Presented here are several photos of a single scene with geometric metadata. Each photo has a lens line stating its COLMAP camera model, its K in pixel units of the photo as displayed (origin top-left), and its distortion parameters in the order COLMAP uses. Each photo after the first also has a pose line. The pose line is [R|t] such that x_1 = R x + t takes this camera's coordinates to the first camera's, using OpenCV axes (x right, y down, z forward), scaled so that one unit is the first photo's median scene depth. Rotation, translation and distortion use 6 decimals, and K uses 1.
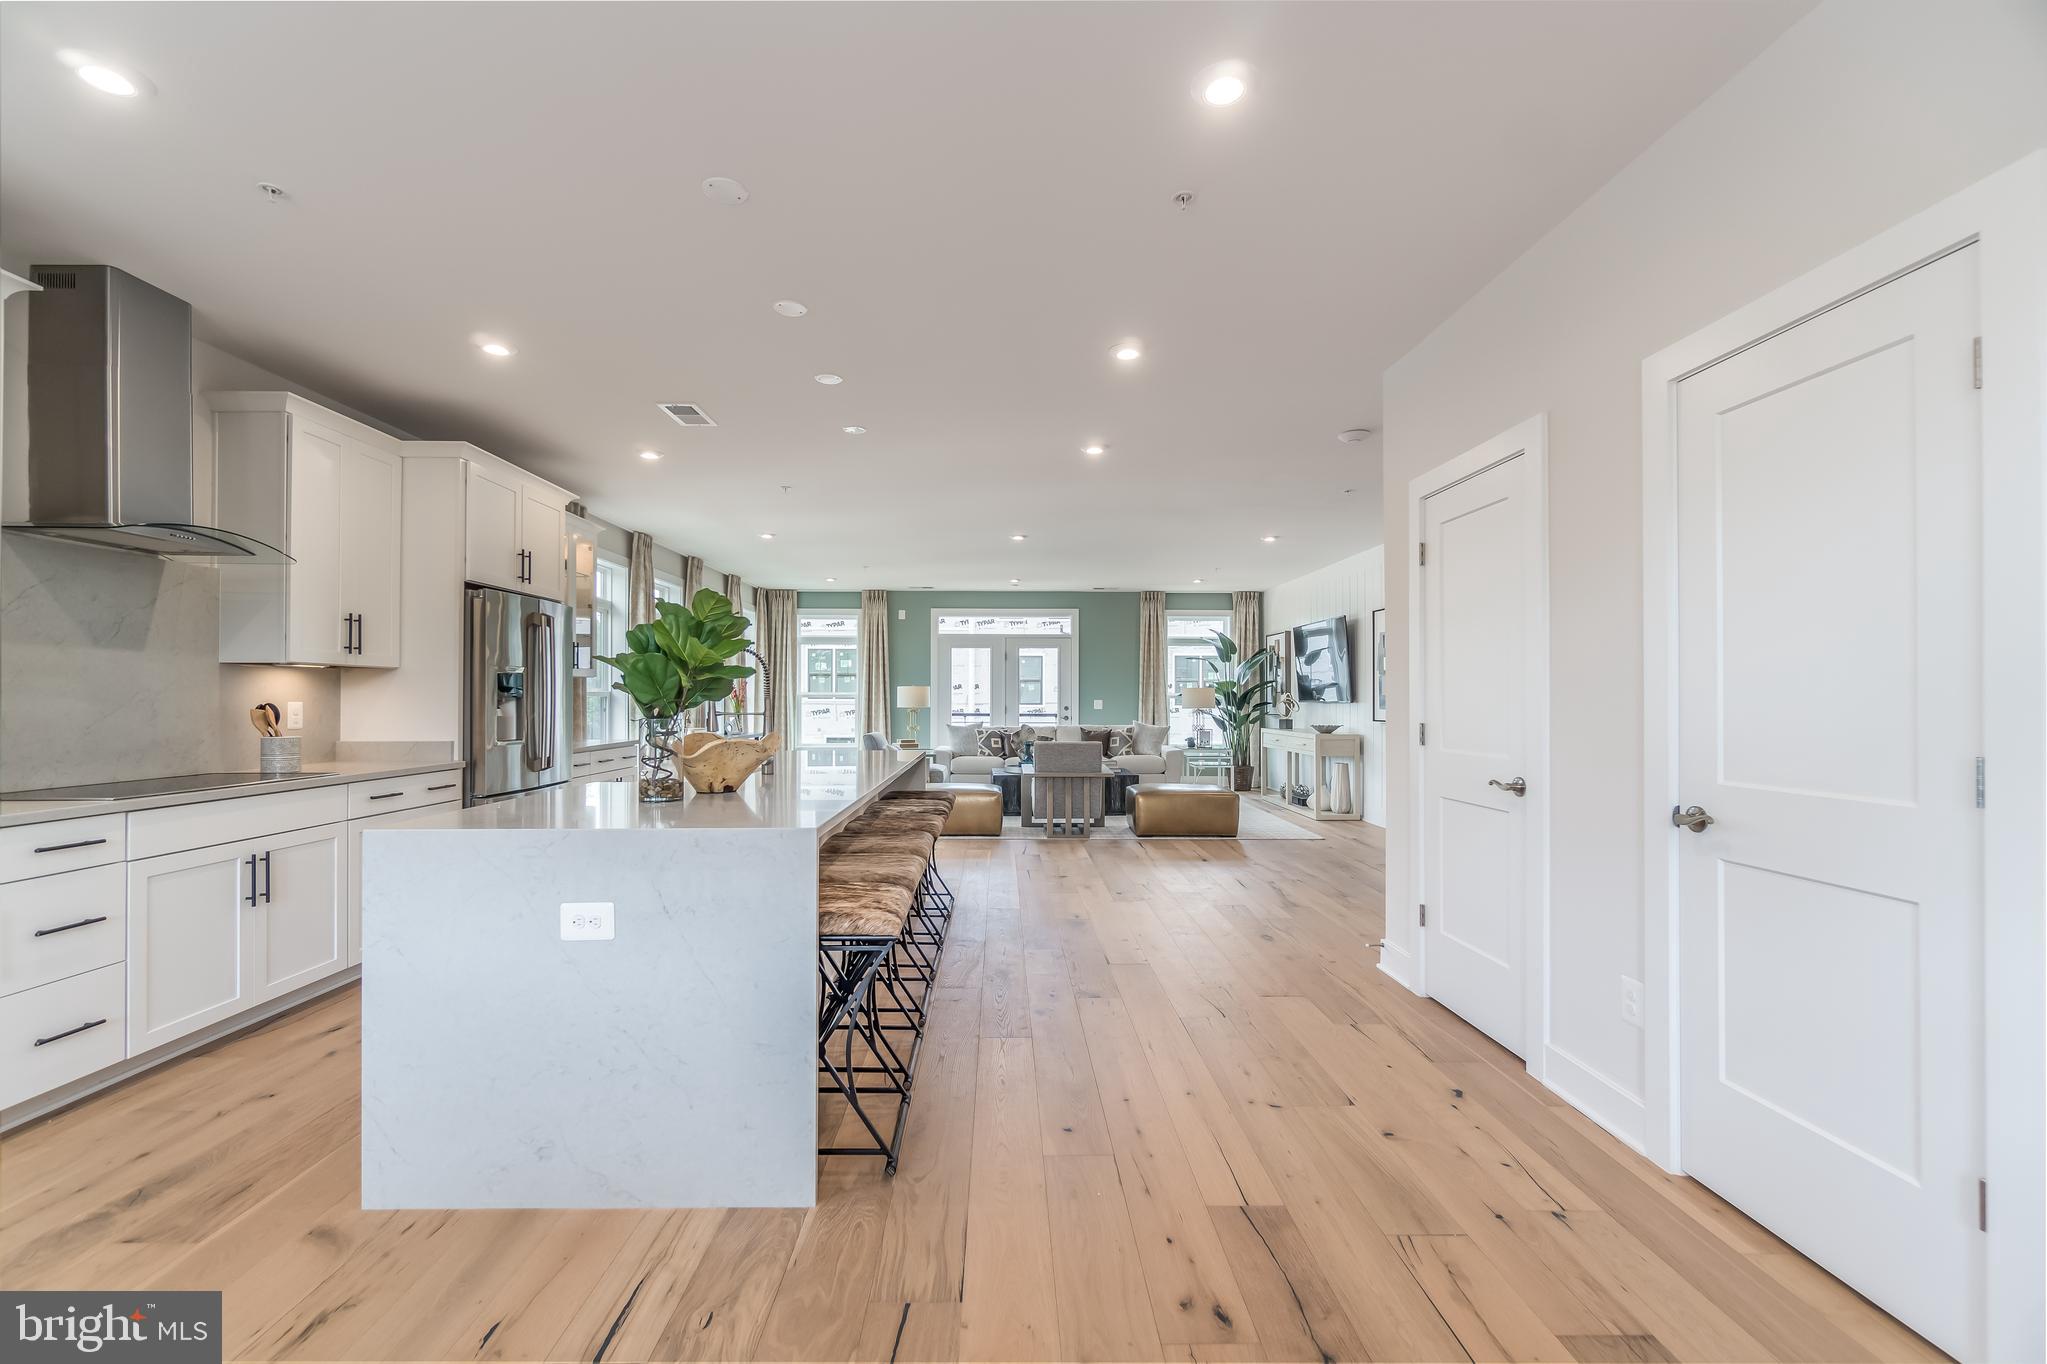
lens RADIAL K [[856.9, 0, 1018.4], [0, 856.9, 696.5], [0, 0, 1]] dist [-0.003631, -0.000439]
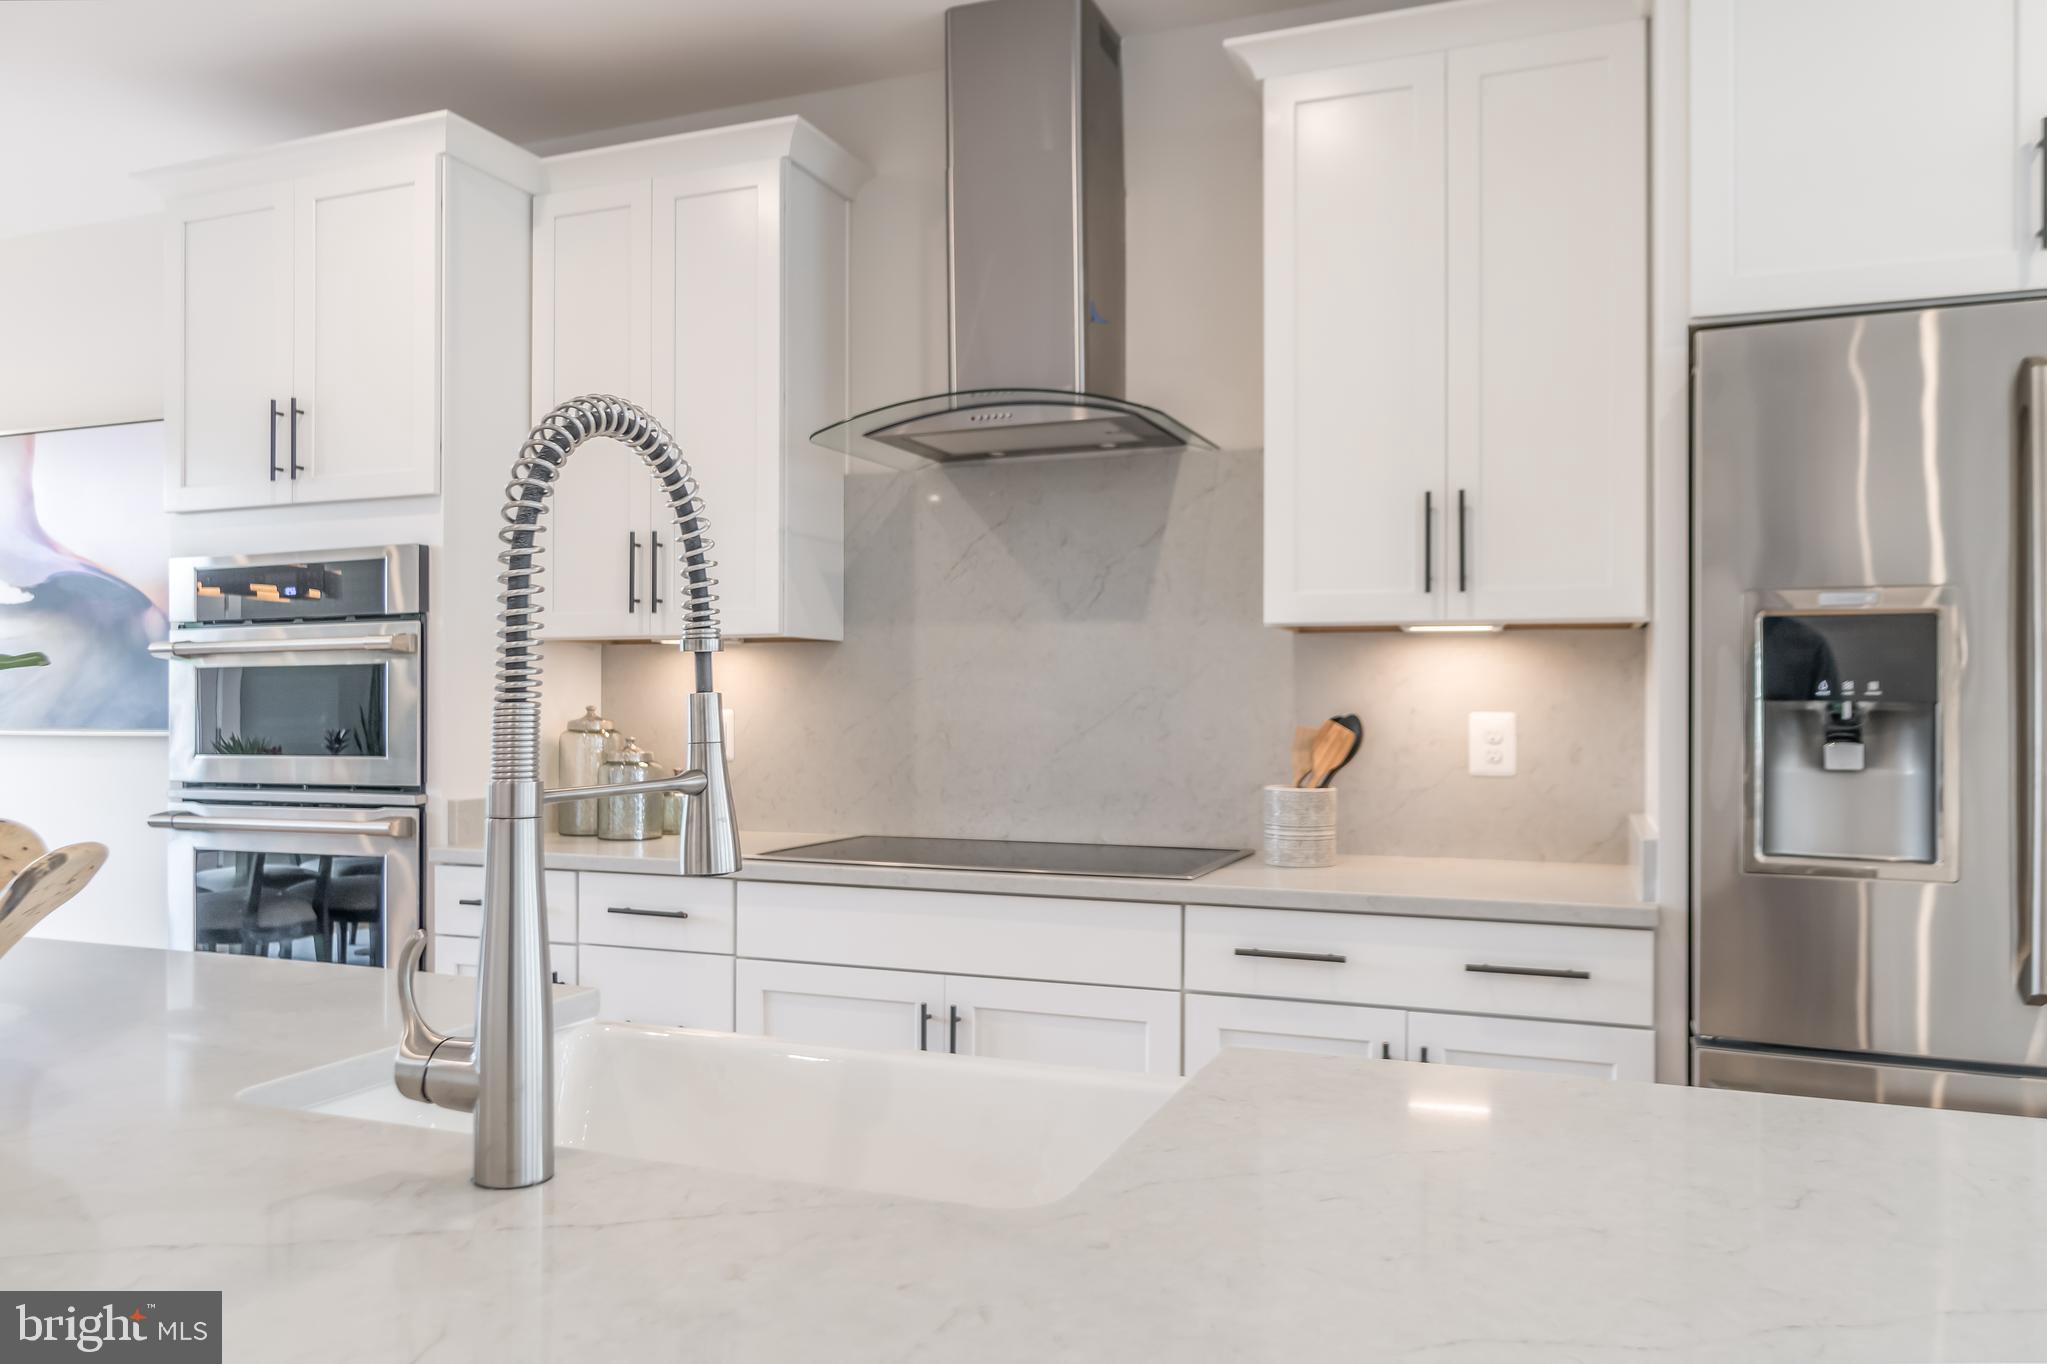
lens RADIAL K [[1491.7, 0, 1023.5], [0, 1491.7, 682.0], [0, 0, 1]] dist [-0.000638, -0.004216]
pose [[-0.389267, -0.010666, -0.921063, -0.047610], [0.004502, 0.999899, -0.013481, 0.000712], [0.921114, -0.009394, -0.389179, 0.848541]]
